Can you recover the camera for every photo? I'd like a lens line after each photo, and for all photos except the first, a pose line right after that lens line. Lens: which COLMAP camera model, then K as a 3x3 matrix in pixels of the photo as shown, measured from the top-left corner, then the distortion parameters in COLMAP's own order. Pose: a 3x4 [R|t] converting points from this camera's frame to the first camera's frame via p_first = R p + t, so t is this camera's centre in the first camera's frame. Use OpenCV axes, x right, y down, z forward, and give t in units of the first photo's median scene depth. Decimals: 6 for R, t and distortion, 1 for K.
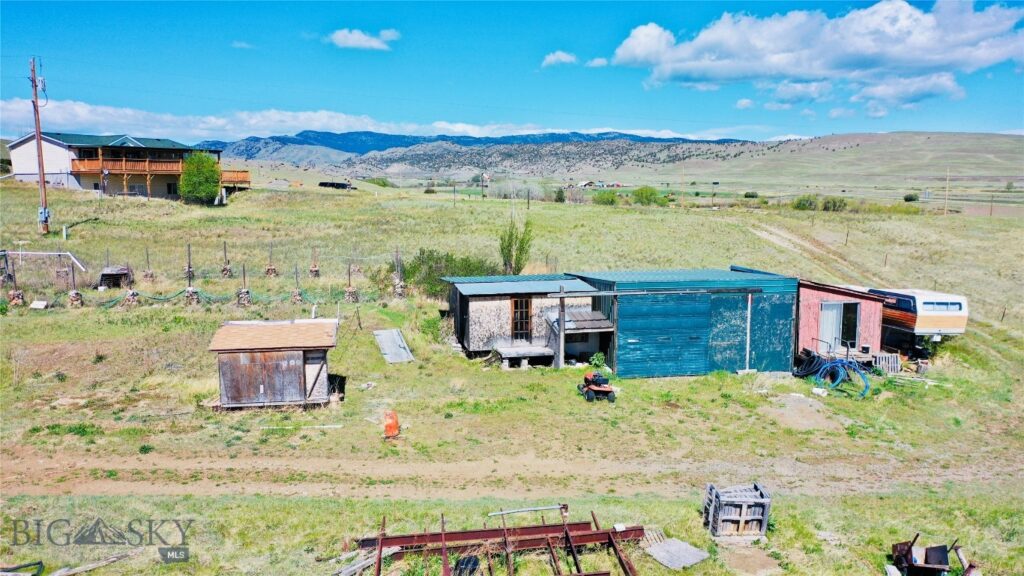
lens RADIAL K [[815.5, 0, 509.4], [0, 815.5, 290.9], [0, 0, 1]] dist [0.012184, 0.006083]
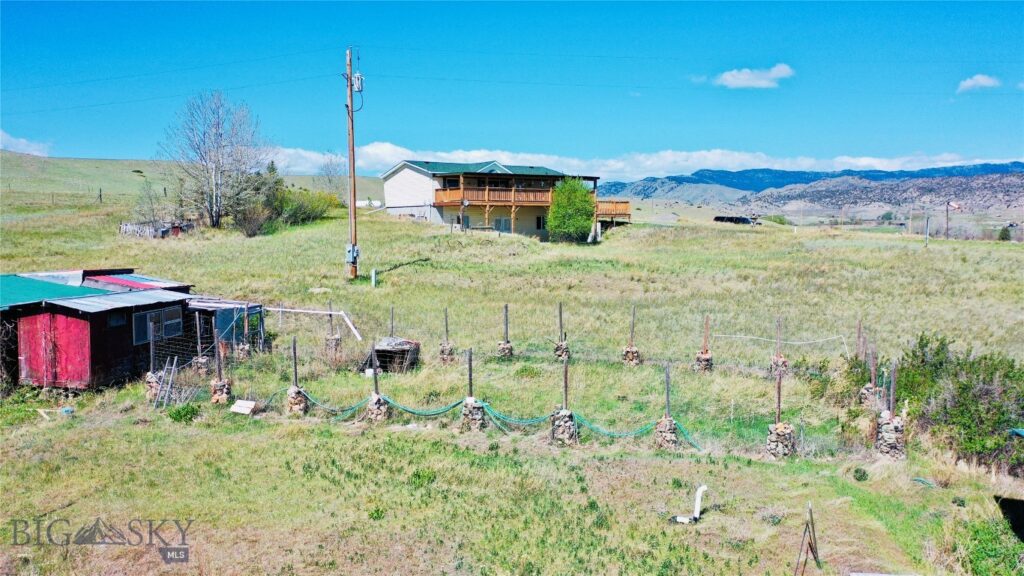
lens RADIAL K [[815.5, 0, 511.0], [0, 815.5, 289.2], [0, 0, 1]] dist [0.012184, 0.006083]
pose [[0.892627, 0.037134, -0.449264, -0.062271], [-0.058968, 0.997657, -0.034699, -0.027543], [0.446922, 0.057466, 0.892725, 0.253441]]
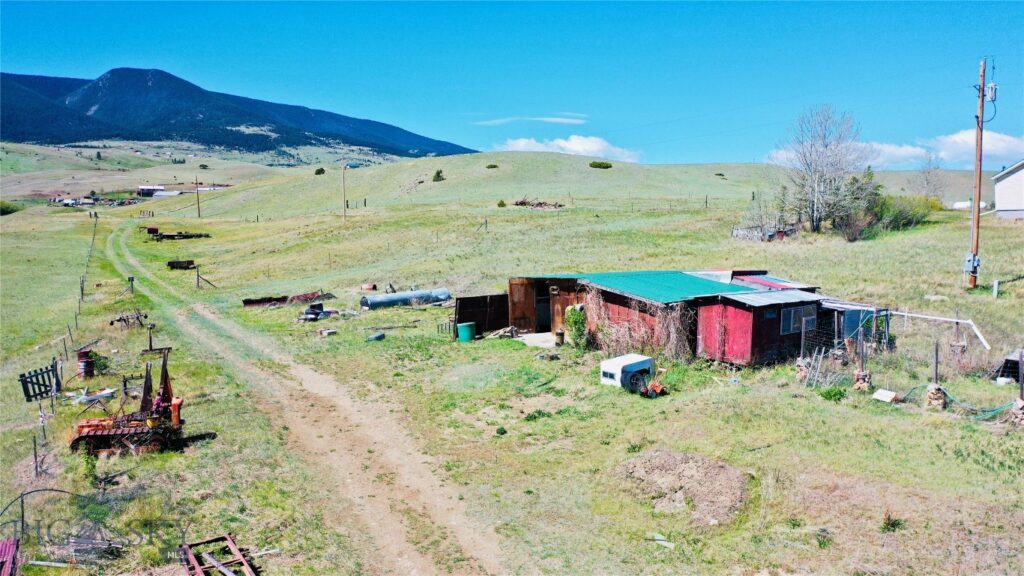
lens RADIAL K [[815.5, 0, 507.1], [0, 815.5, 288.2], [0, 0, 1]] dist [0.012184, 0.006083]
pose [[0.422522, 0.076863, -0.903088, -0.038946], [-0.119130, 0.992463, 0.028734, -0.025872], [0.898490, 0.095444, 0.428494, 0.184053]]
